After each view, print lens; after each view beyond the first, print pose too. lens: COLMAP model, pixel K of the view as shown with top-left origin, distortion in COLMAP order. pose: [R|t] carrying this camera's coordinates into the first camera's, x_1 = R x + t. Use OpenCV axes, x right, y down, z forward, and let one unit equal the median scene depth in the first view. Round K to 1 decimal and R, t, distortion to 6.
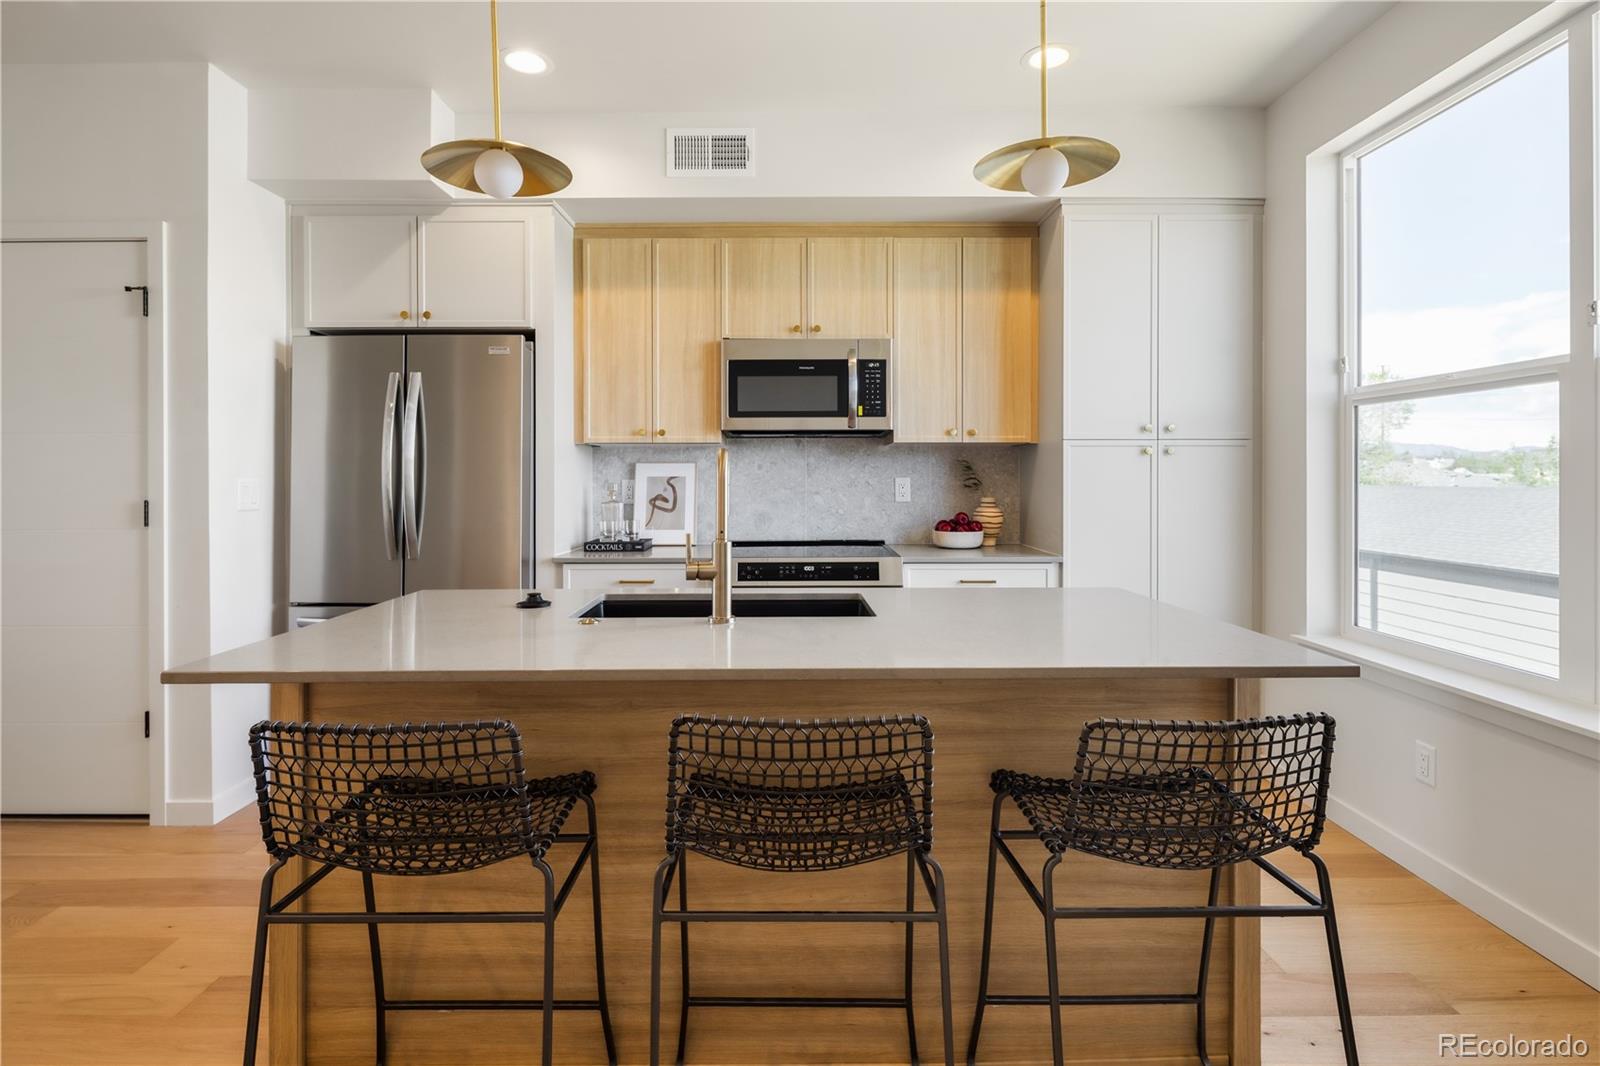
lens RADIAL K [[783.8, 0, 798.7], [0, 783.8, 460.7], [0, 0, 1]] dist [-0.001231, -0.000082]
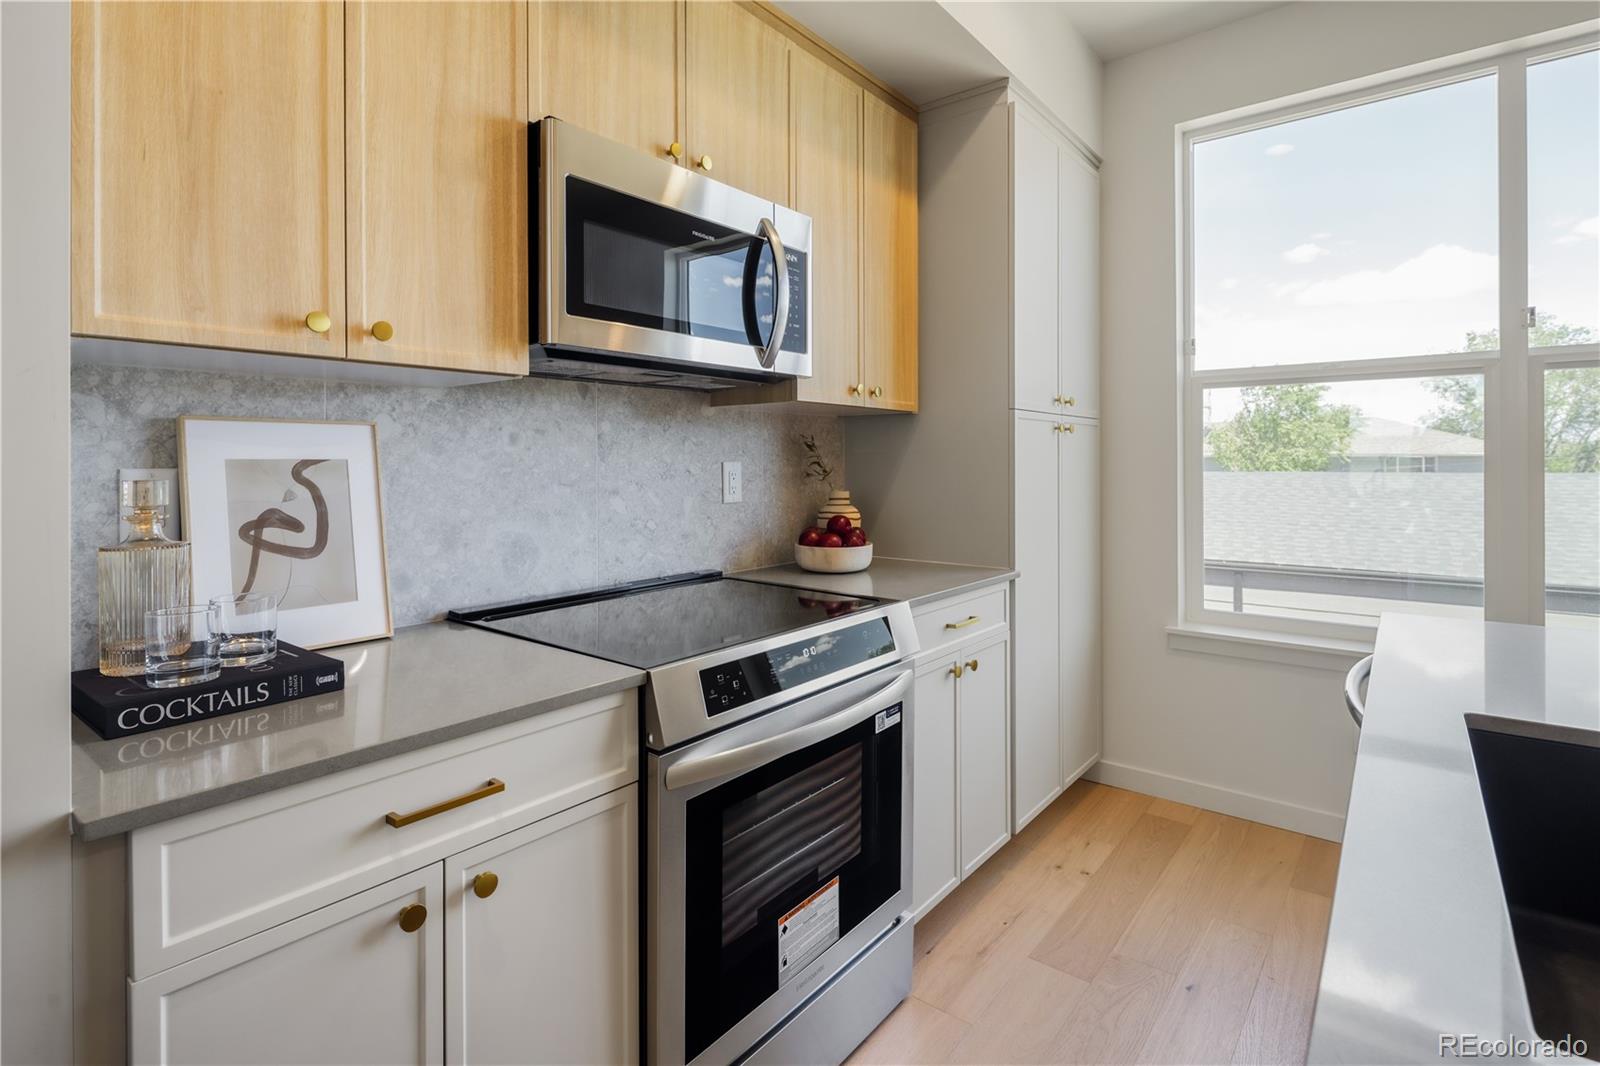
lens RADIAL K [[783.8, 0, 798.7], [0, 783.8, 460.7], [0, 0, 1]] dist [-0.001231, -0.000082]
pose [[0.625496, 0.000213, 0.780227, -0.305850], [-0.012614, 0.999872, 0.009839, 0.014375], [-0.780125, -0.015996, 0.625419, 0.594204]]
